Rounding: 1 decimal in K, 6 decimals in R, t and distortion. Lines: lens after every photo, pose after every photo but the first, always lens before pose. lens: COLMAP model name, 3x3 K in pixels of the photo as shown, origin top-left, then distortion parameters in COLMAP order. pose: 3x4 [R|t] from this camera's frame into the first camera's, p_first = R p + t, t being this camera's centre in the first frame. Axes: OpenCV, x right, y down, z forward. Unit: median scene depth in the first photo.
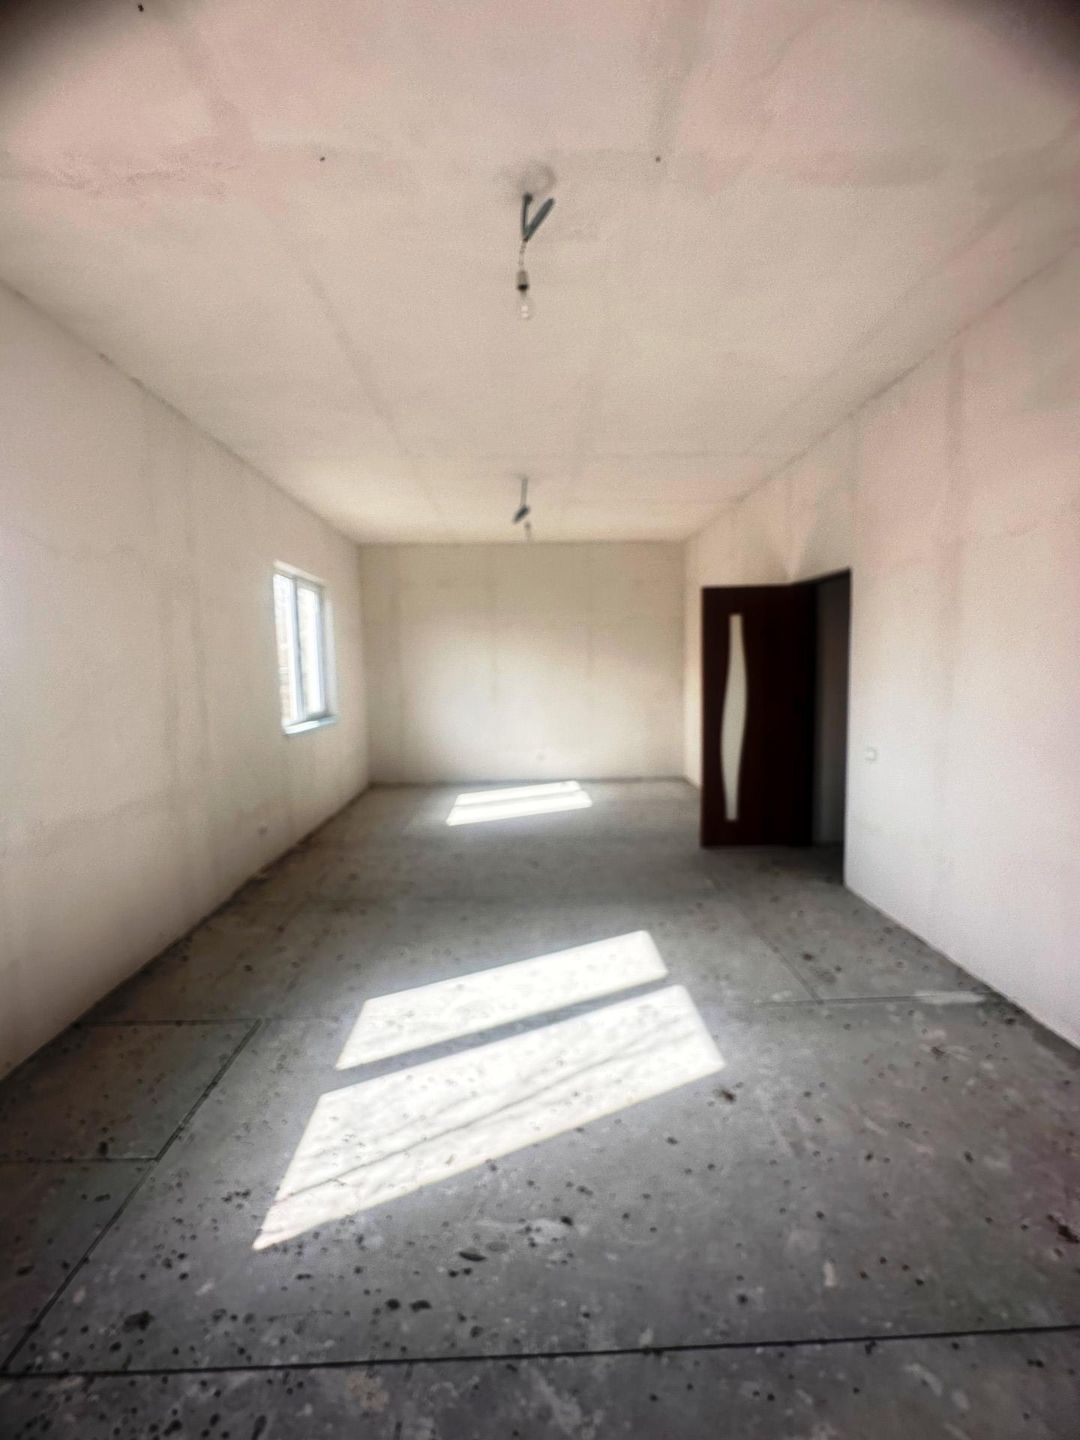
lens RADIAL K [[580.5, 0, 536.1], [0, 580.5, 721.6], [0, 0, 1]] dist [-0.001602, 0.000021]
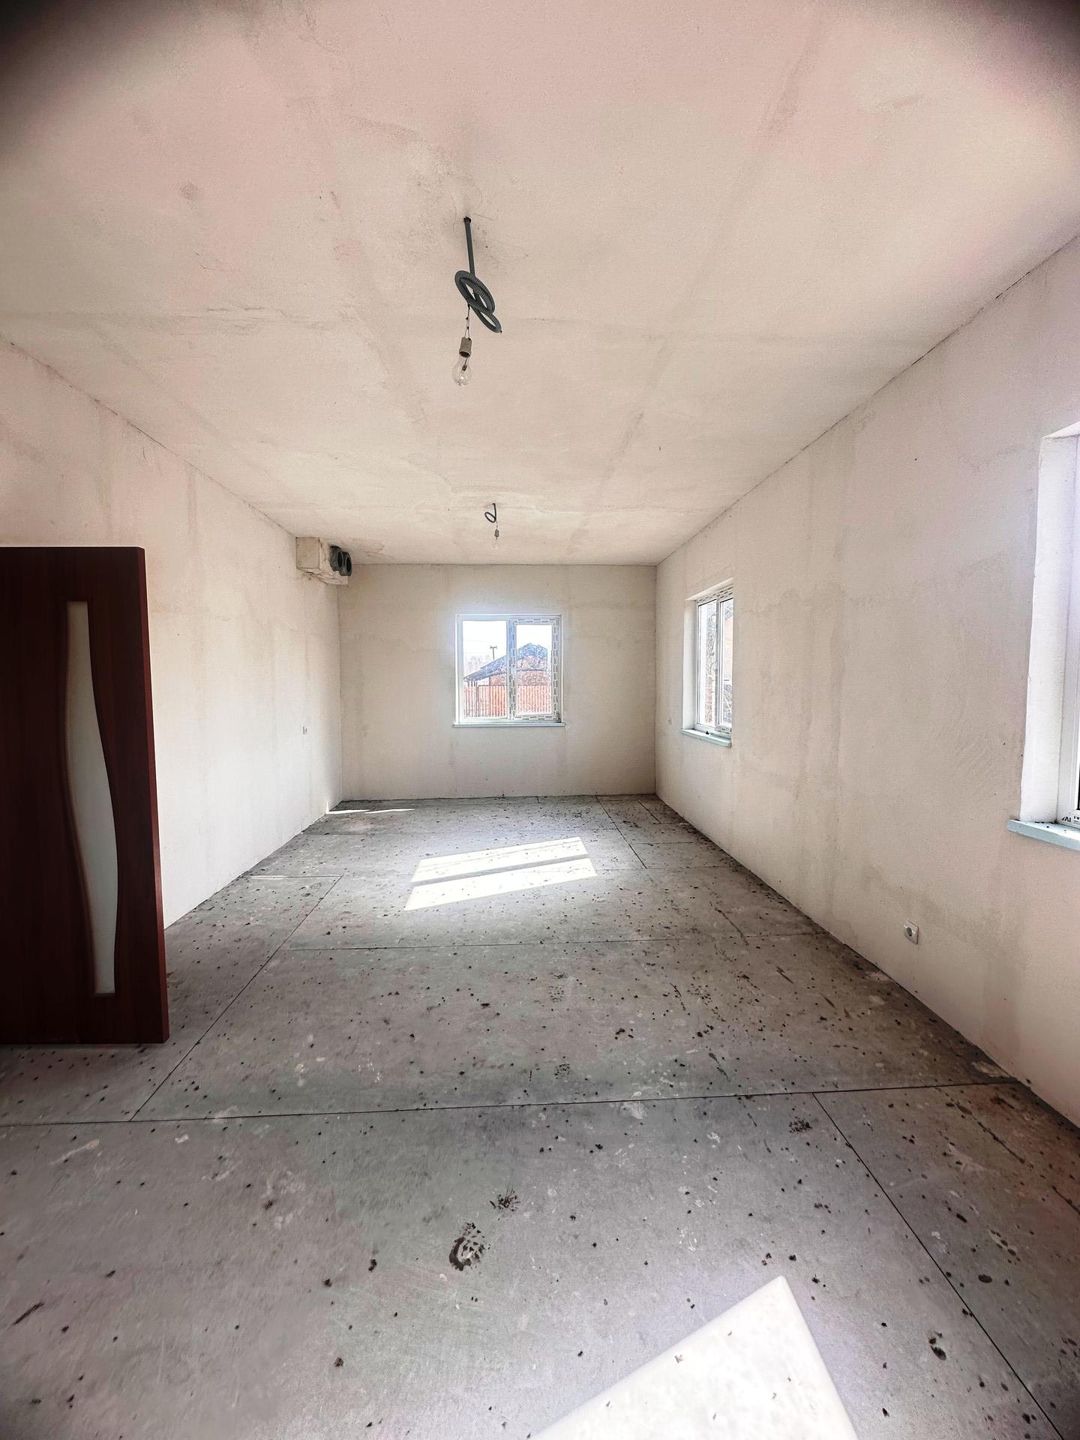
lens RADIAL K [[580.5, 0, 540.3], [0, 580.5, 720.1], [0, 0, 1]] dist [-0.001602, 0.000021]
pose [[-0.999119, 0.030383, -0.028960, -0.080796], [0.025238, 0.986152, 0.163912, -0.251928], [0.033539, 0.163037, -0.986050, 2.494053]]
